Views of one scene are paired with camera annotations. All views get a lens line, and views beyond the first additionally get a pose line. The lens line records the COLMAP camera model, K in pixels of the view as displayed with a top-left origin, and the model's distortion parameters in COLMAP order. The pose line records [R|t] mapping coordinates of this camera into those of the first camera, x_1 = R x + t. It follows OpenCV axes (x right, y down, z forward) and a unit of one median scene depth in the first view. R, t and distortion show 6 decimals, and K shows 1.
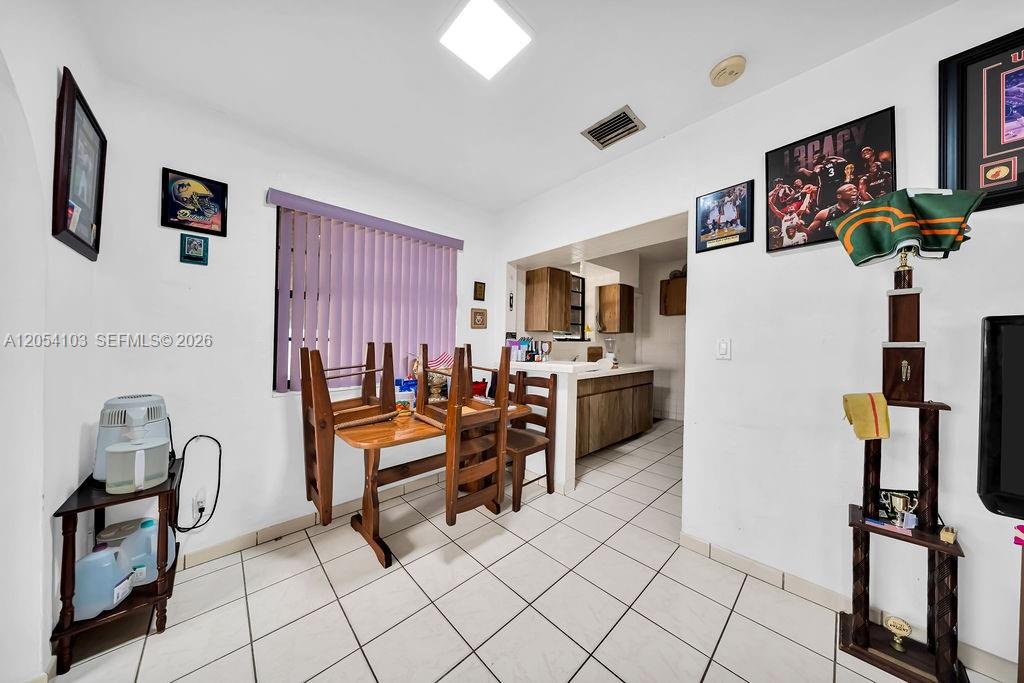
lens RADIAL K [[306.4, 0, 517.0], [0, 306.4, 344.9], [0, 0, 1]] dist [-0.005092, -0.000088]
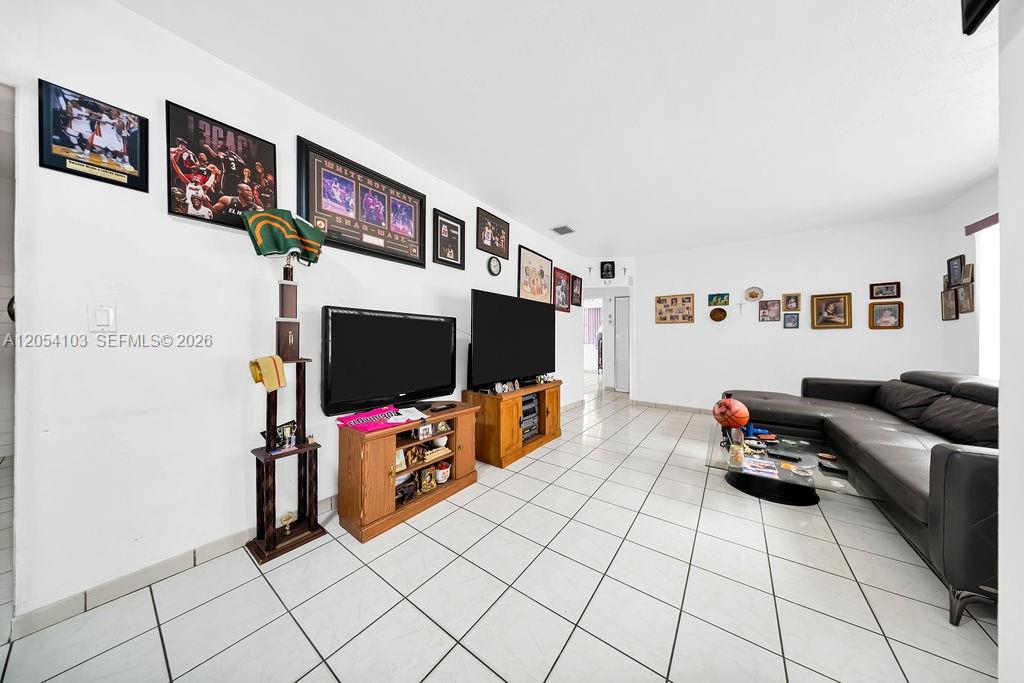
lens RADIAL K [[306.4, 0, 508.2], [0, 306.4, 340.1], [0, 0, 1]] dist [-0.005092, -0.000088]
pose [[-0.161945, -0.000644, 0.986800, -0.233292], [-0.010668, 0.999942, -0.001099, 0.063875], [-0.986742, -0.010705, -0.161942, 0.163536]]
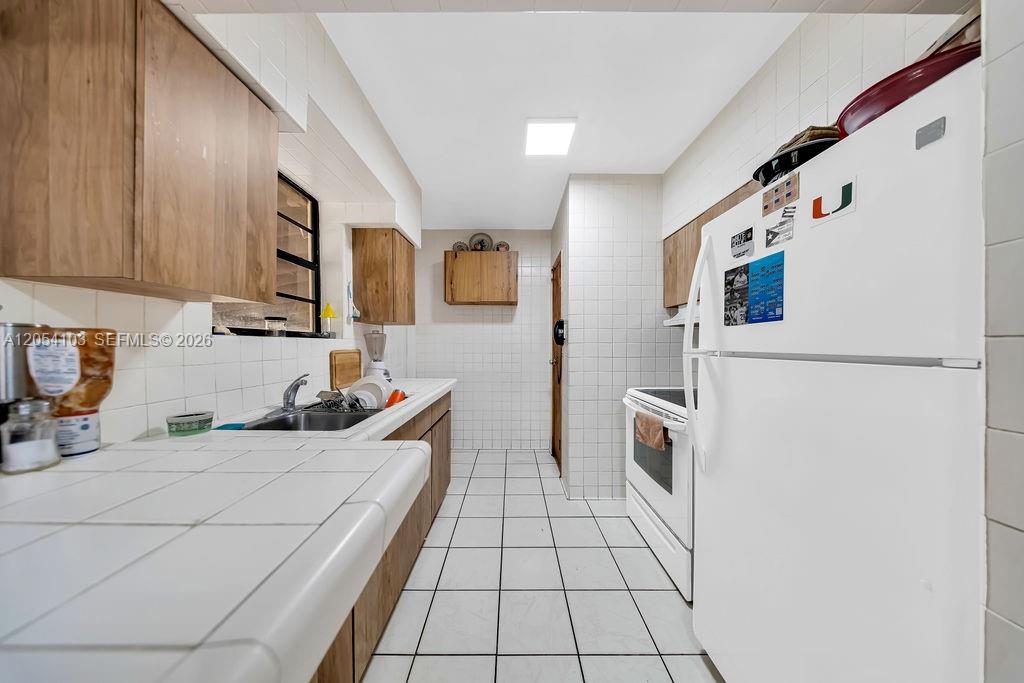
lens RADIAL K [[306.4, 0, 513.3], [0, 306.4, 350.5], [0, 0, 1]] dist [-0.005092, -0.000088]
pose [[0.692806, -0.012375, 0.721018, 0.279507], [-0.000664, 0.999841, 0.017799, -0.006333], [-0.721124, -0.012810, 0.692688, 1.476330]]
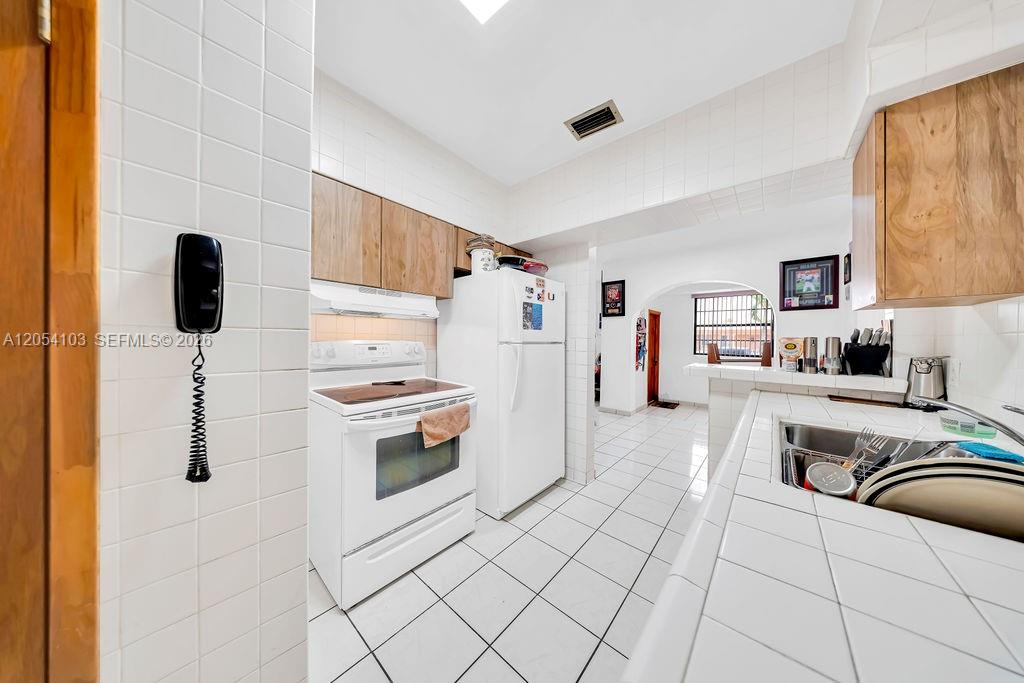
lens RADIAL K [[306.4, 0, 510.4], [0, 306.4, 341.8], [0, 0, 1]] dist [-0.005092, -0.000088]
pose [[-0.996801, -0.007323, -0.079586, 1.622667], [-0.006958, 0.999964, -0.004871, 0.021585], [0.079618, -0.004302, -0.996816, 3.498846]]
